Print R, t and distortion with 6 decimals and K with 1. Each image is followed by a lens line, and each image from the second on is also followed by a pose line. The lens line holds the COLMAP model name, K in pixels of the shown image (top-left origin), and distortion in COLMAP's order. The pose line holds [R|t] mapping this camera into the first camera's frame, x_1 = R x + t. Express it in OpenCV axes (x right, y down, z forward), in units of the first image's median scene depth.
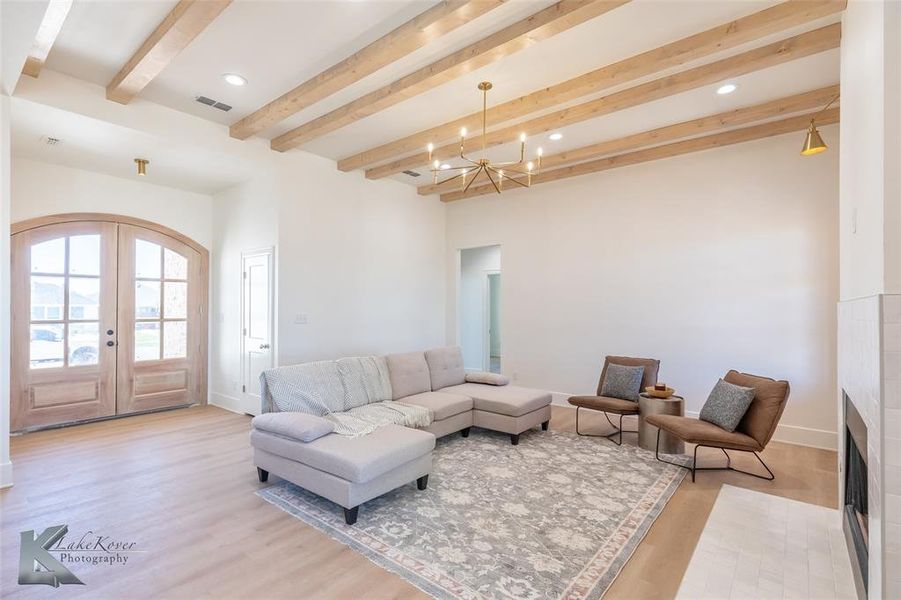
lens RADIAL K [[401.5, 0, 444.6], [0, 401.5, 307.0], [0, 0, 1]] dist [0.000681, -0.000002]
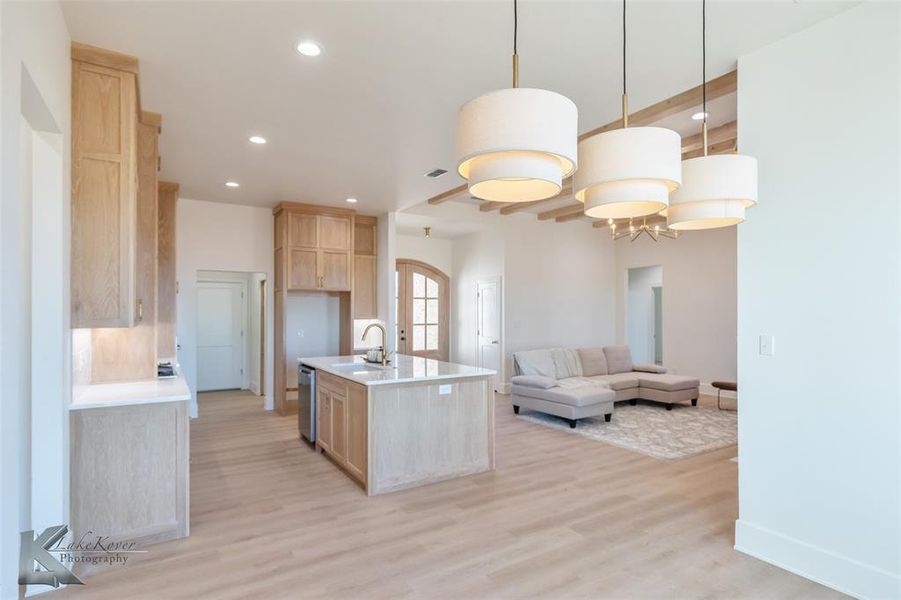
lens RADIAL K [[474.5, 0, 465.0], [0, 474.5, 310.6], [0, 0, 1]] dist [-0.015834, -0.000042]
pose [[0.960223, -0.001966, -0.279228, -0.058363], [0.002080, 0.999998, 0.000112, -0.025171], [0.279227, -0.000688, 0.960225, -0.876680]]
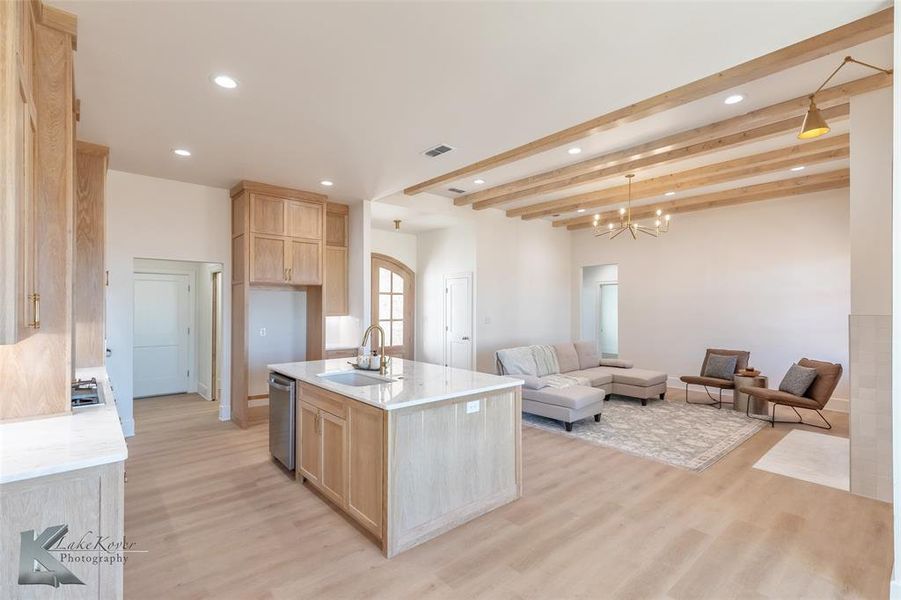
lens RADIAL K [[411.4, 0, 450.3], [0, 411.4, 305.2], [0, 0, 1]] dist [0.001271, 0.000115]
pose [[0.990175, 0.002150, -0.139820, -0.327816], [-0.001739, 0.999994, 0.003062, -0.035684], [0.139826, -0.002788, 0.990172, -0.622670]]
